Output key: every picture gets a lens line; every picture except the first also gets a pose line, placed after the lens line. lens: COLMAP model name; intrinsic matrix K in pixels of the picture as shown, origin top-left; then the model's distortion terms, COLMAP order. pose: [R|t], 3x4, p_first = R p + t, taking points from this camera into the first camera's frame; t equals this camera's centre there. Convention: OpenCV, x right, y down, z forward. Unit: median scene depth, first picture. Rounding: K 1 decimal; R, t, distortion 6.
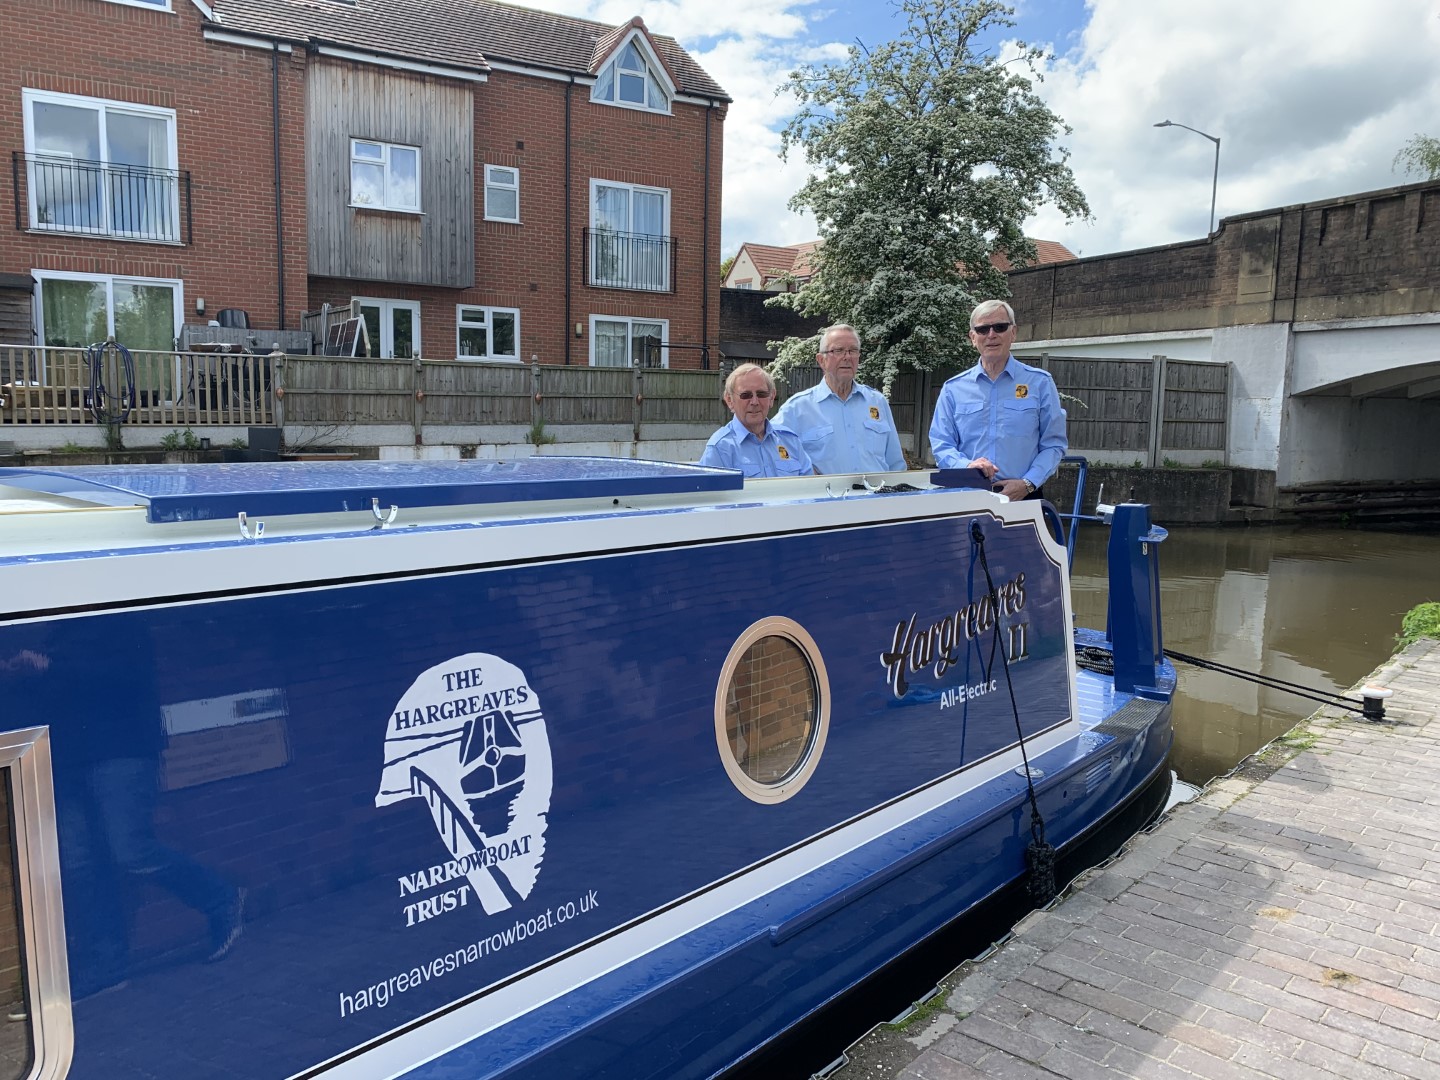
lens RADIAL K [[1107.6, 0, 720.0], [0, 1107.6, 540.0], [0, 0, 1]] dist [0.039405, -0.024512]
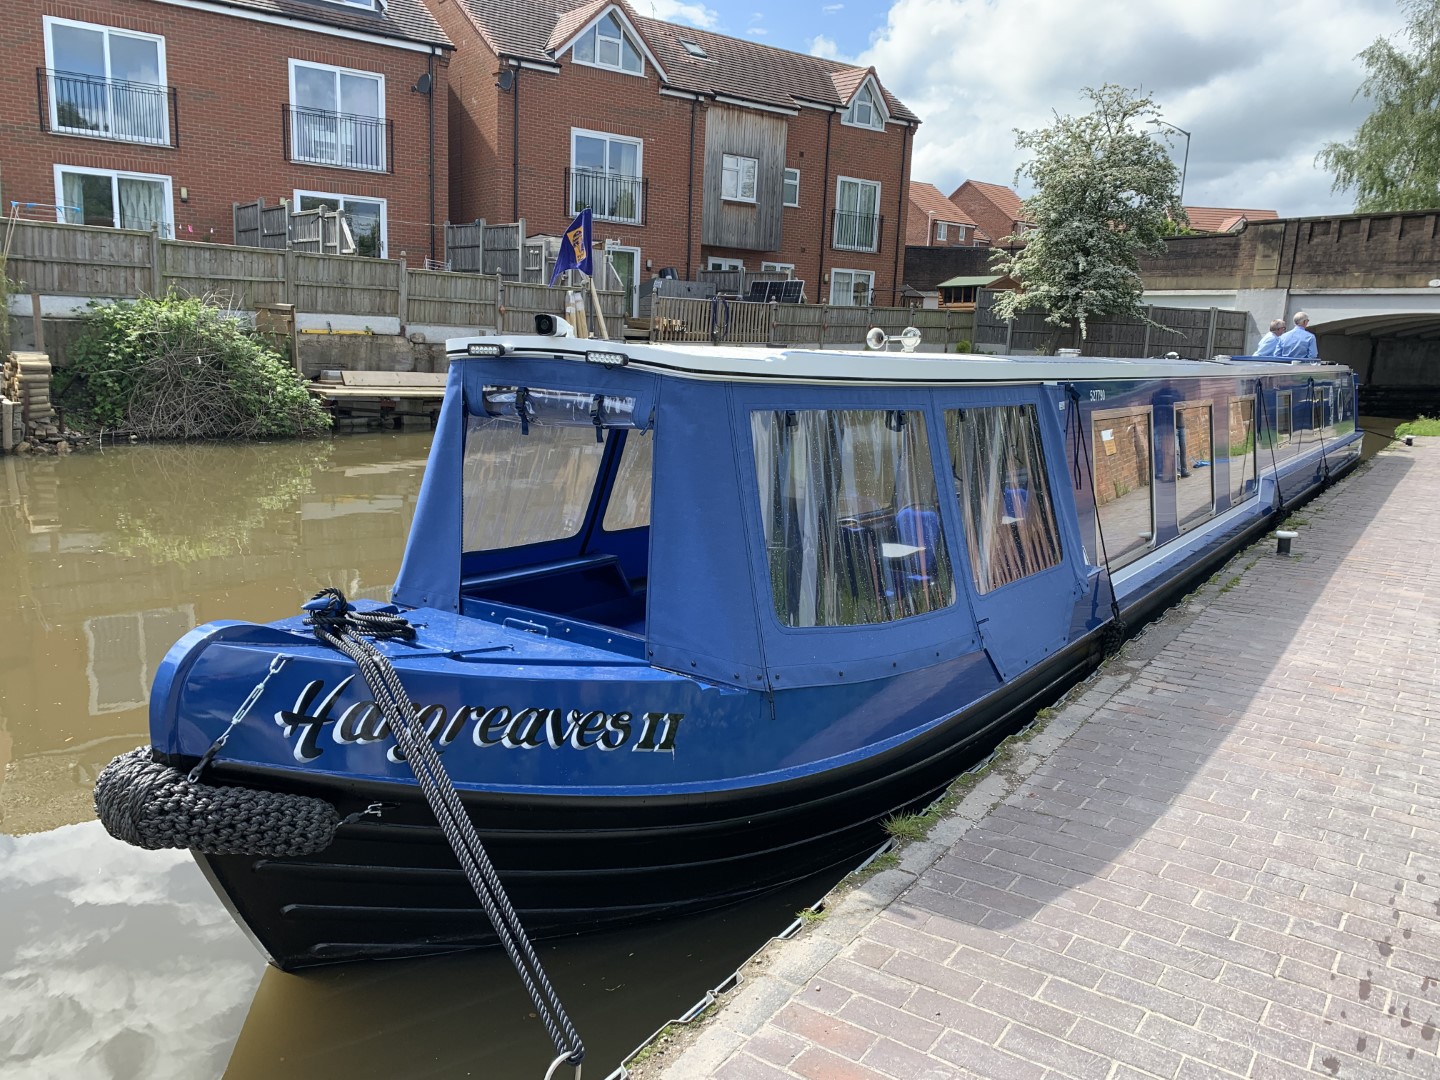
lens RADIAL K [[1107.6, 0, 720.0], [0, 1107.6, 540.0], [0, 0, 1]] dist [0.039405, -0.024512]
pose [[0.991714, -0.005729, 0.128340, -0.524096], [-0.004067, 0.997104, 0.075938, 0.055014], [-0.128404, -0.075831, 0.988819, -0.550840]]
